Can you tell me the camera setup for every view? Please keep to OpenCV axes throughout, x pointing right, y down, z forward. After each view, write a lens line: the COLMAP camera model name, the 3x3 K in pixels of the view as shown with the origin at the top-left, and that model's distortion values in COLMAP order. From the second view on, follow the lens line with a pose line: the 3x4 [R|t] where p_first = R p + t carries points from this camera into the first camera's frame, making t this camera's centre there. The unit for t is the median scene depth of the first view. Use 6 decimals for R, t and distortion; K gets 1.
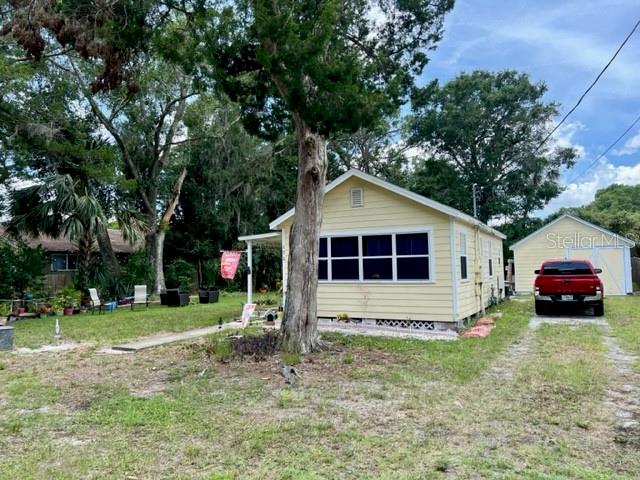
lens RADIAL K [[488.8, 0, 321.1], [0, 488.8, 219.0], [0, 0, 1]] dist [0.036527, -0.027029]
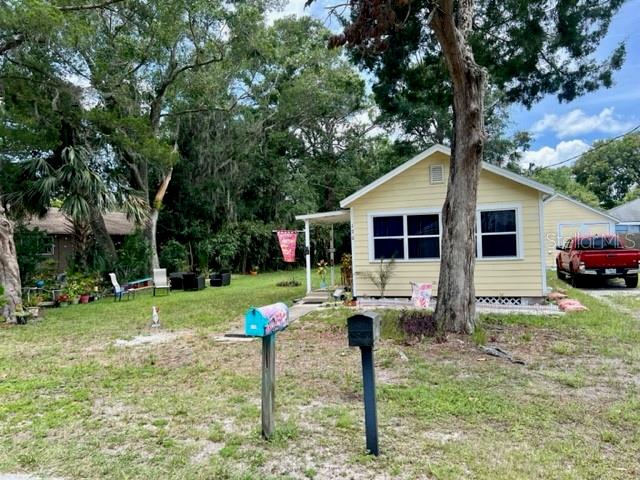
lens RADIAL K [[488.8, 0, 320.7], [0, 488.8, 240.6], [0, 0, 1]] dist [0.036527, -0.027029]
pose [[0.985887, -0.011835, 0.166993, -0.278847], [-0.001977, 0.996606, 0.082300, 0.006651], [-0.167400, -0.081469, 0.982517, 0.058849]]
